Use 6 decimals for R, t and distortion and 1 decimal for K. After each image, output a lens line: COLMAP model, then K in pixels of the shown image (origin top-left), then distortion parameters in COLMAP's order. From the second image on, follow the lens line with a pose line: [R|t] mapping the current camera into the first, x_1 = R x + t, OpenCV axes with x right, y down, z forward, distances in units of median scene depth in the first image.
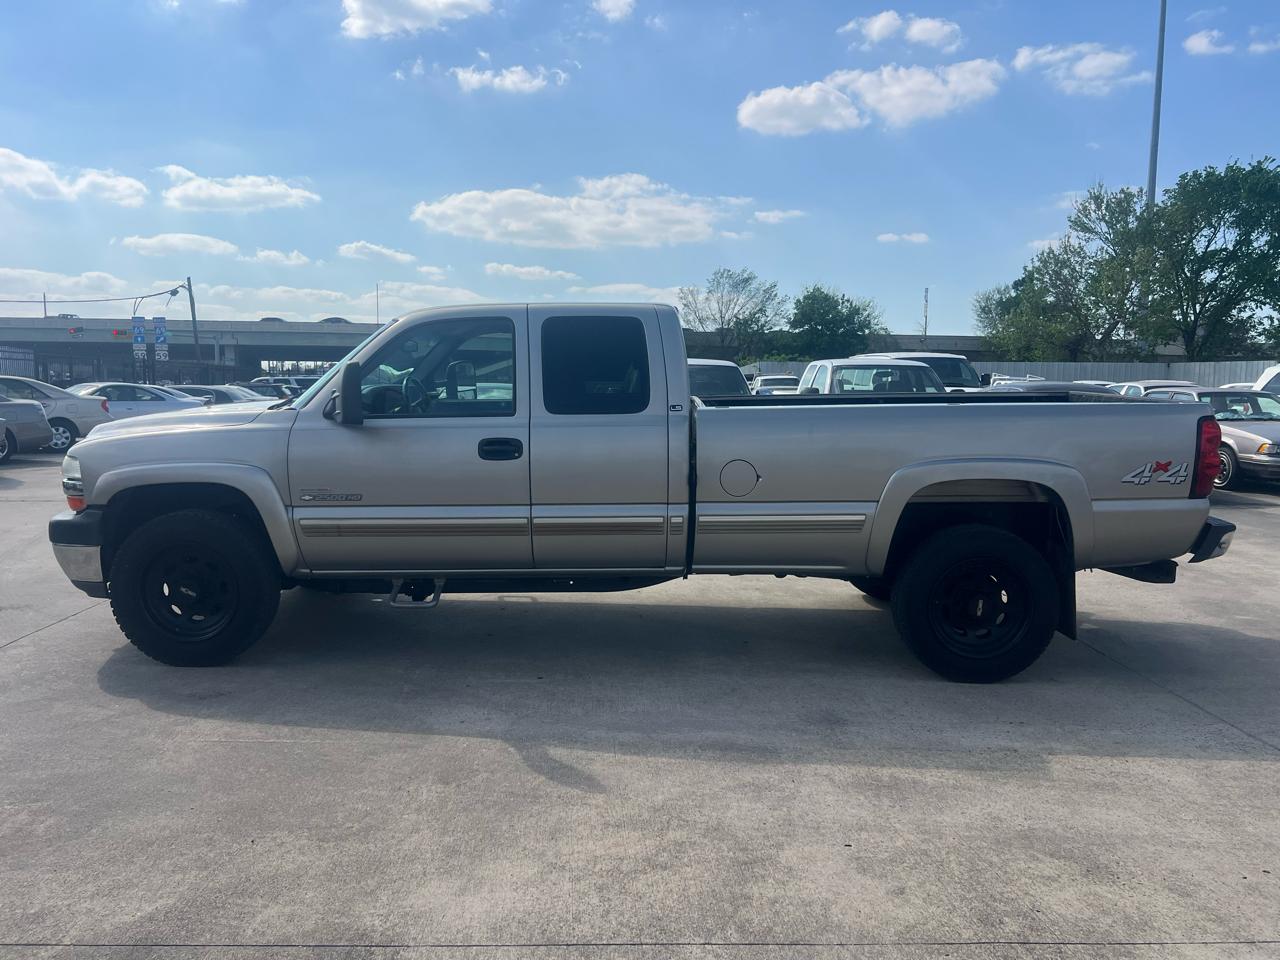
lens RADIAL K [[968.5, 0, 635.7], [0, 968.5, 485.5], [0, 0, 1]] dist [0.039528, -0.048306]
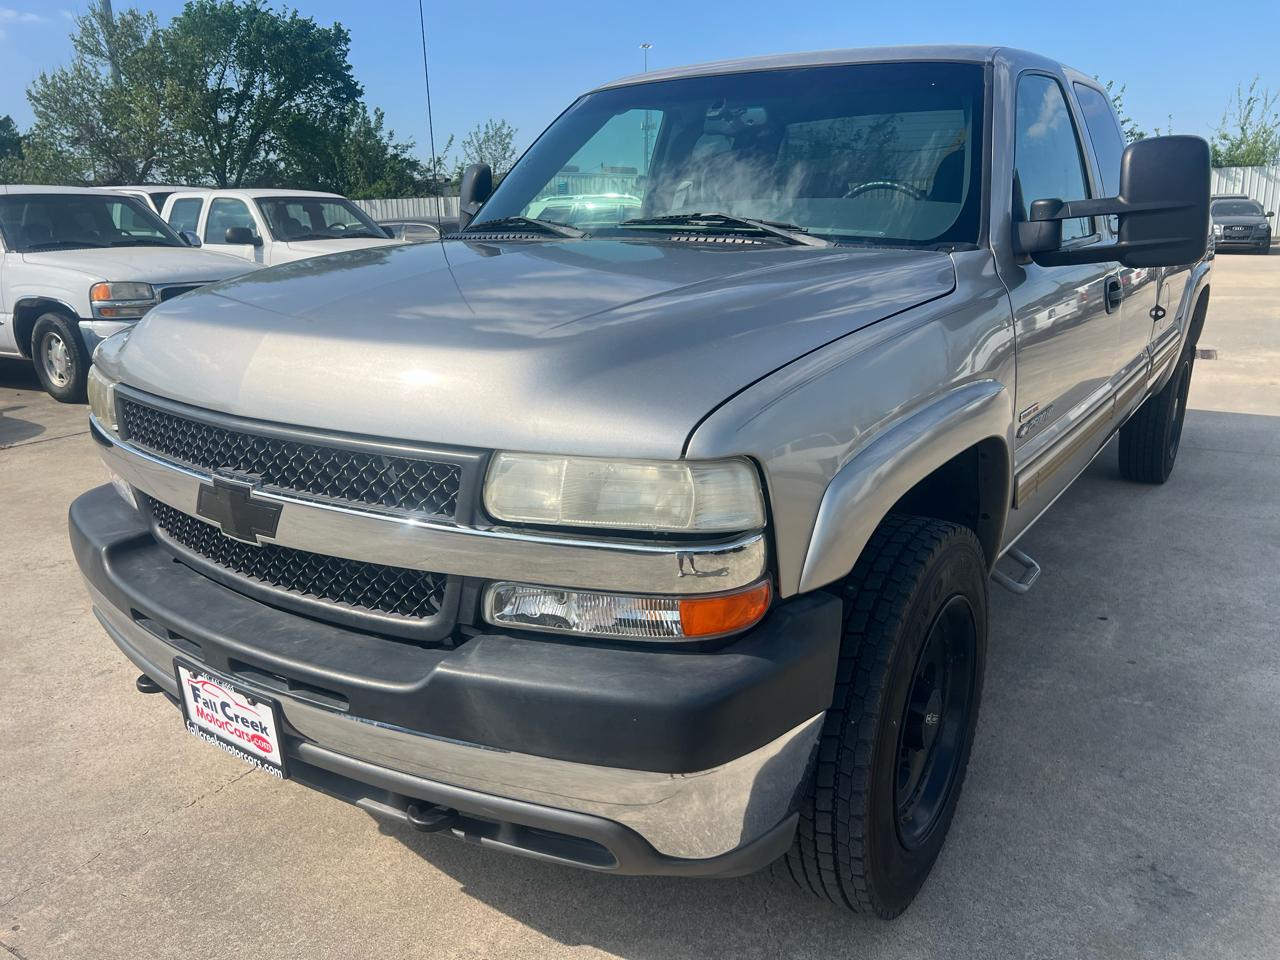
lens RADIAL K [[971.1, 0, 640.0], [0, 971.1, 480.0], [0, 0, 1]] dist [0.033609, -0.052029]
pose [[0.547355, -0.233110, 0.803780, -0.836343], [0.113382, 0.972225, 0.204751, -0.084795], [-0.829185, -0.020937, 0.558582, 0.885549]]
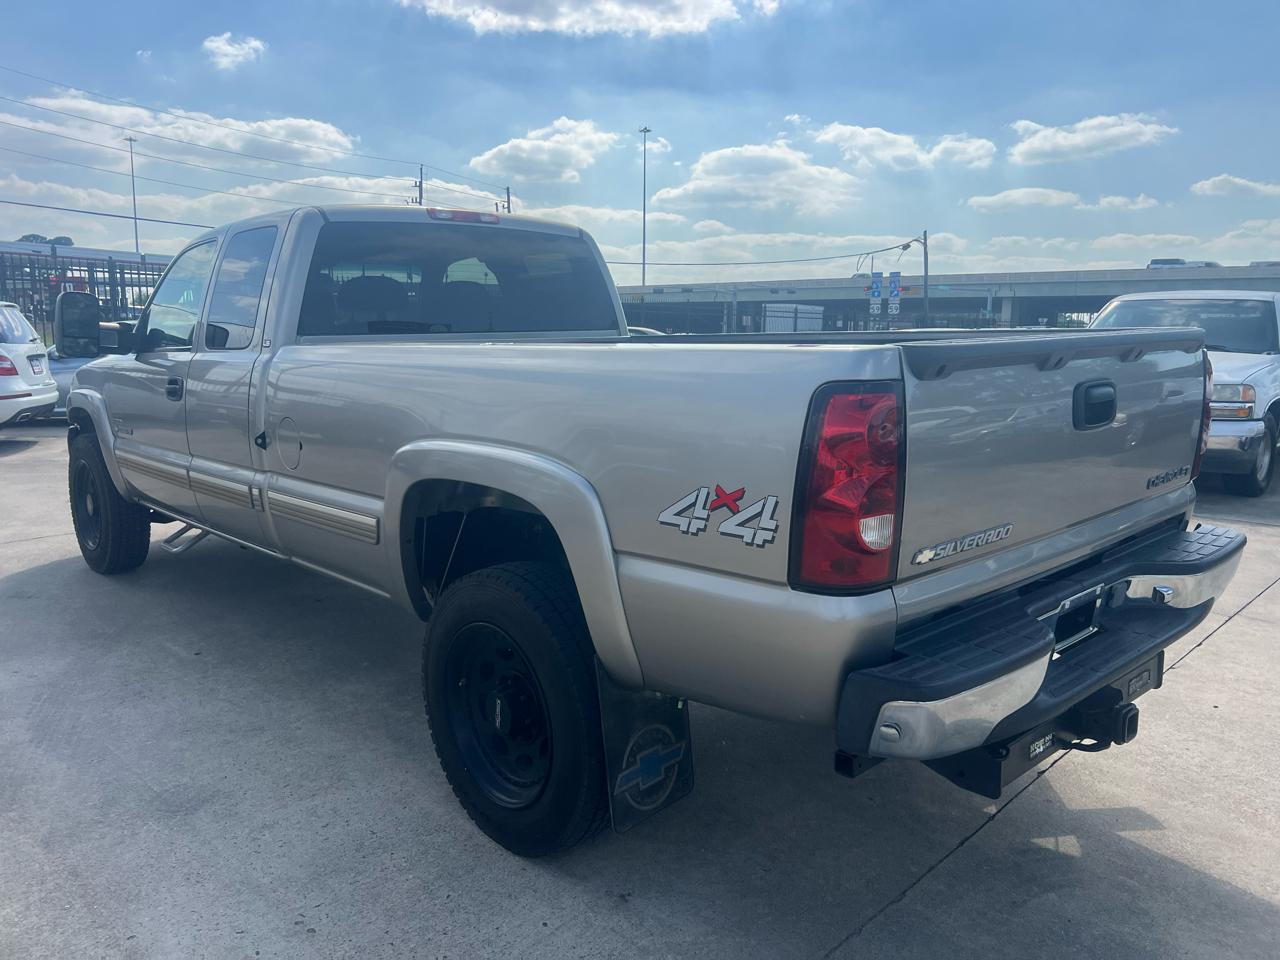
lens RADIAL K [[968.5, 0, 635.7], [0, 968.5, 485.5], [0, 0, 1]] dist [0.039528, -0.048306]
pose [[0.694889, 0.112454, -0.710270, 0.781126], [-0.079527, 0.993656, 0.079516, -0.053158], [0.714706, 0.001230, 0.699424, 0.667124]]
